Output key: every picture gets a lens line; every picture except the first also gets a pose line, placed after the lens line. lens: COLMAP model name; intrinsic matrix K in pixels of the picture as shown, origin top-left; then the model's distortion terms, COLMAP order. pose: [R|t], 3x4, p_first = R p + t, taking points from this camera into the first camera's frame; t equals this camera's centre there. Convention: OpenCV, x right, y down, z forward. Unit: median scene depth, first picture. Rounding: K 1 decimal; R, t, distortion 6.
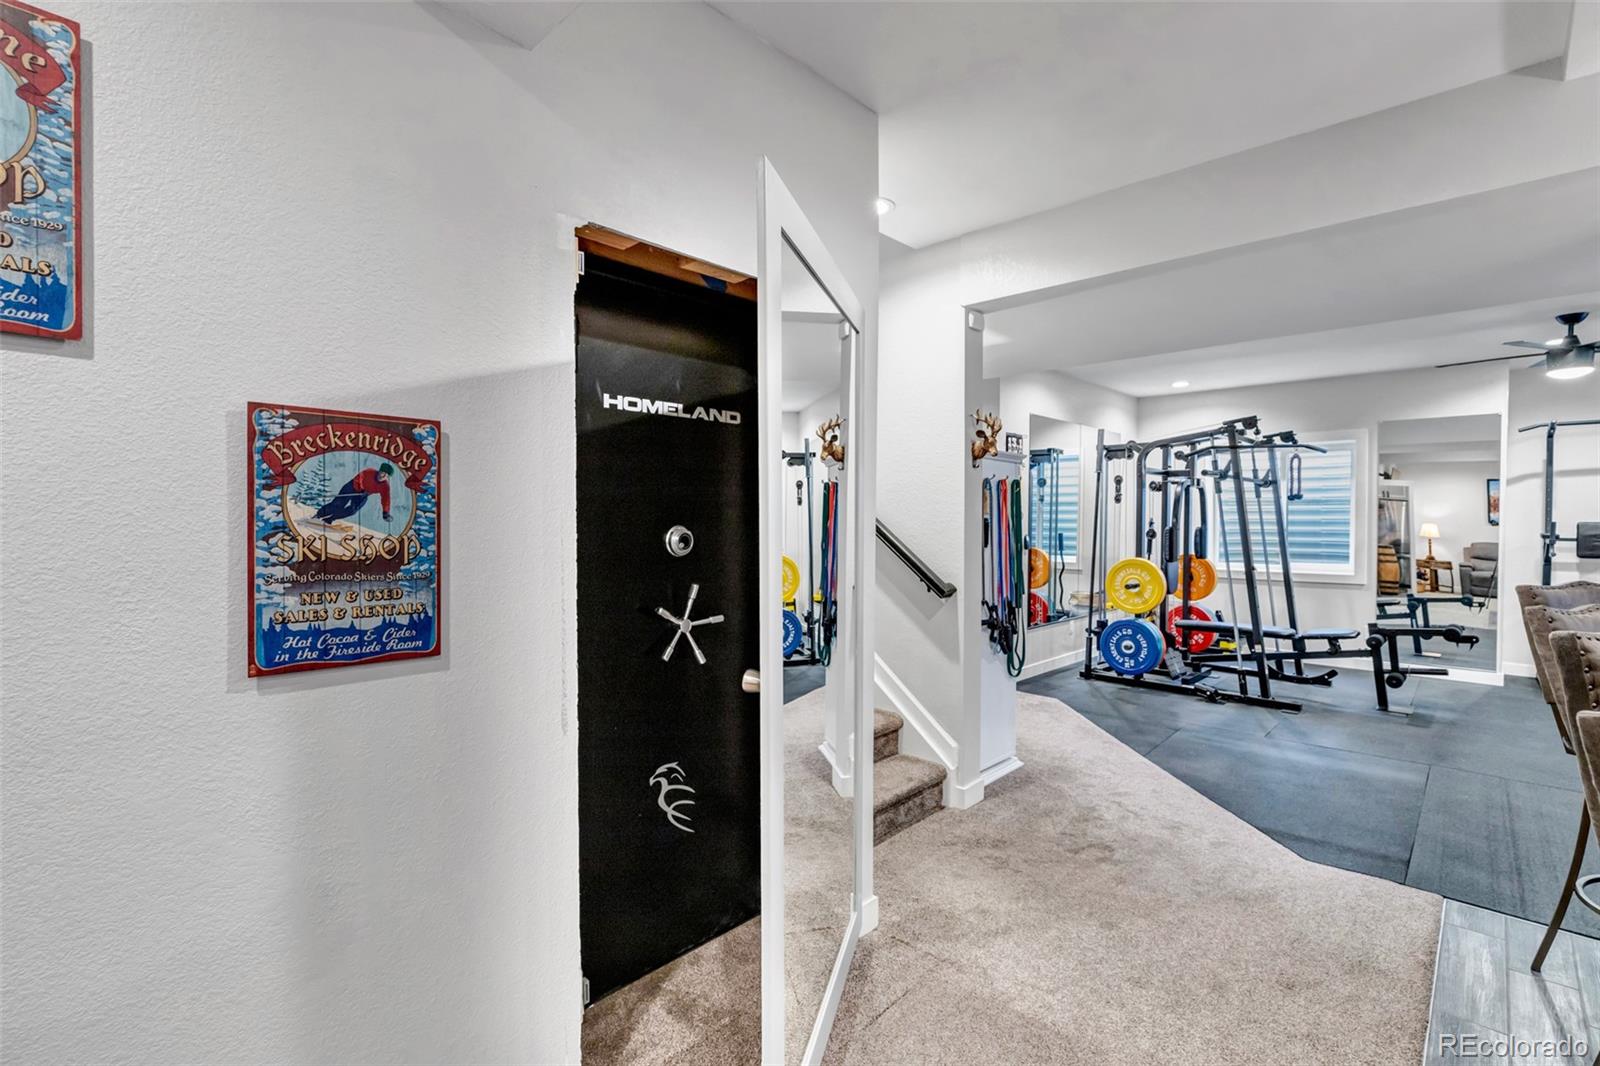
lens RADIAL K [[735.4, 0, 797.0], [0, 735.4, 533.8], [0, 0, 1]] dist [0.003403, 0.001023]
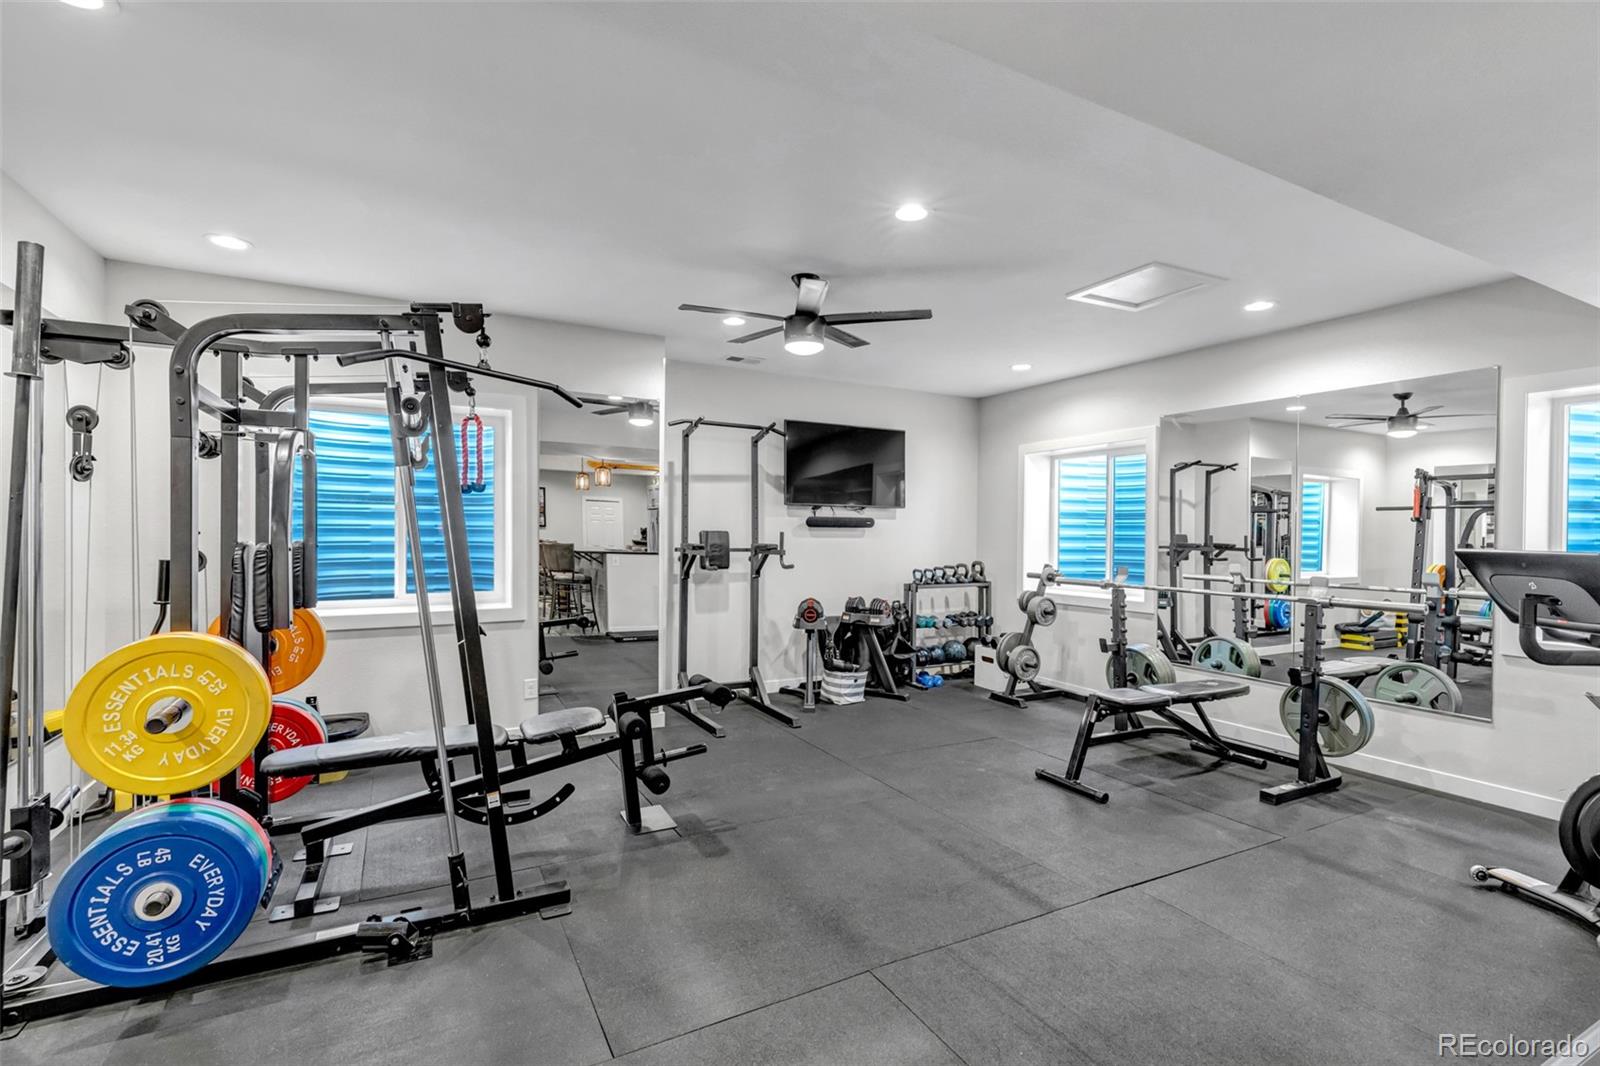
lens RADIAL K [[746.1, 0, 798.0], [0, 746.1, 537.7], [0, 0, 1]] dist [0.000188, 0.000397]
pose [[0.321187, -0.007410, 0.946987, 0.220071], [0.006347, 0.999964, 0.005671, -0.013600], [-0.946995, 0.004189, 0.321222, 0.609005]]
